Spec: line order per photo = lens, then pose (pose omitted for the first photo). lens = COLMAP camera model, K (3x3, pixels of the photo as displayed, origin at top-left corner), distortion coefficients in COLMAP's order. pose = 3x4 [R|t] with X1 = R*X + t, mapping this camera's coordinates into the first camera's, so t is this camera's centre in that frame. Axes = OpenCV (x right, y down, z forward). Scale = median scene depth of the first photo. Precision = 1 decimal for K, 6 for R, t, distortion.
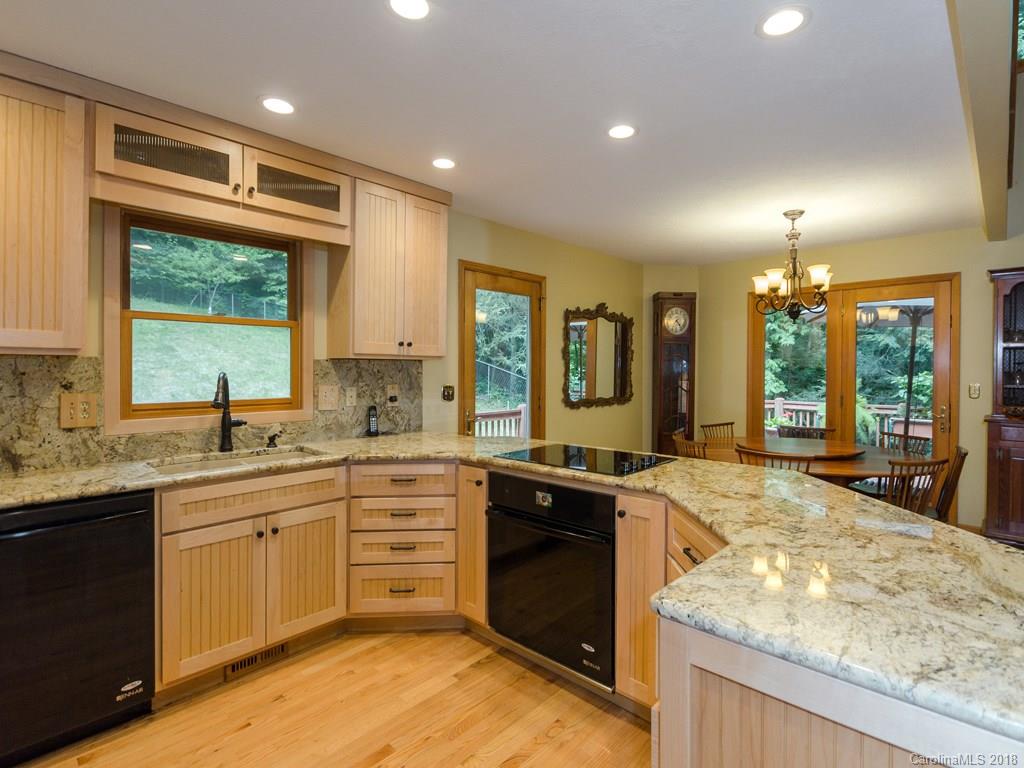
lens RADIAL K [[509.9, 0, 532.8], [0, 509.9, 371.2], [0, 0, 1]] dist [0.000850, -0.002650]
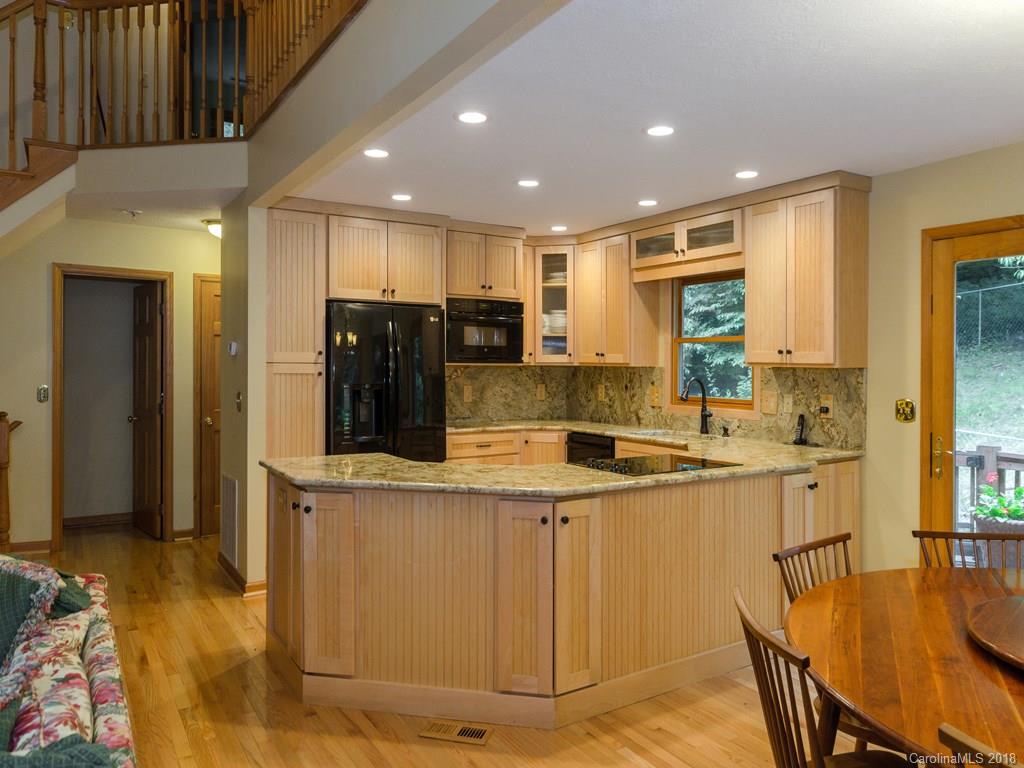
lens RADIAL K [[701.8, 0, 512.5], [0, 701.8, 377.1], [0, 0, 1]] dist [0.000556, -0.001443]
pose [[-0.261417, 0.010918, -0.965164, 1.433496], [-0.015937, 0.999751, 0.015626, -0.020677], [0.965094, 0.019466, -0.261178, 1.017798]]
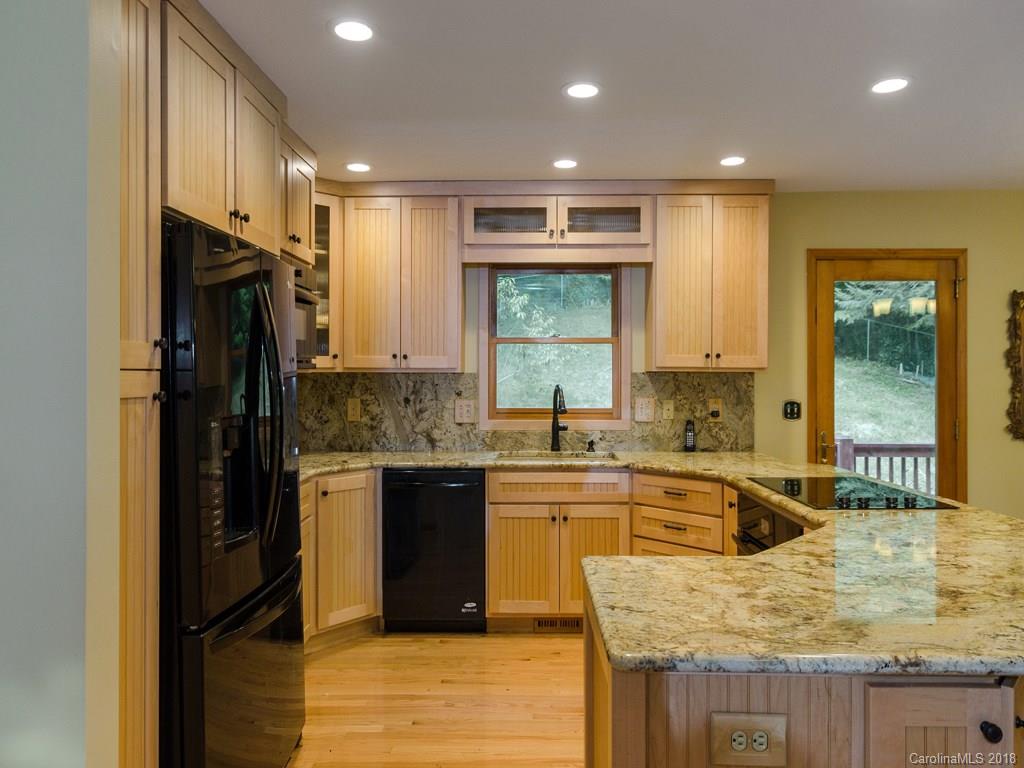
lens RADIAL K [[679.9, 0, 509.4], [0, 679.9, 375.0], [0, 0, 1]] dist [0.005587, 0.002482]
pose [[0.656503, -0.001828, -0.754321, 0.540160], [-0.002763, 0.999985, -0.004828, -0.012476], [0.754318, 0.005254, 0.656488, -0.128338]]
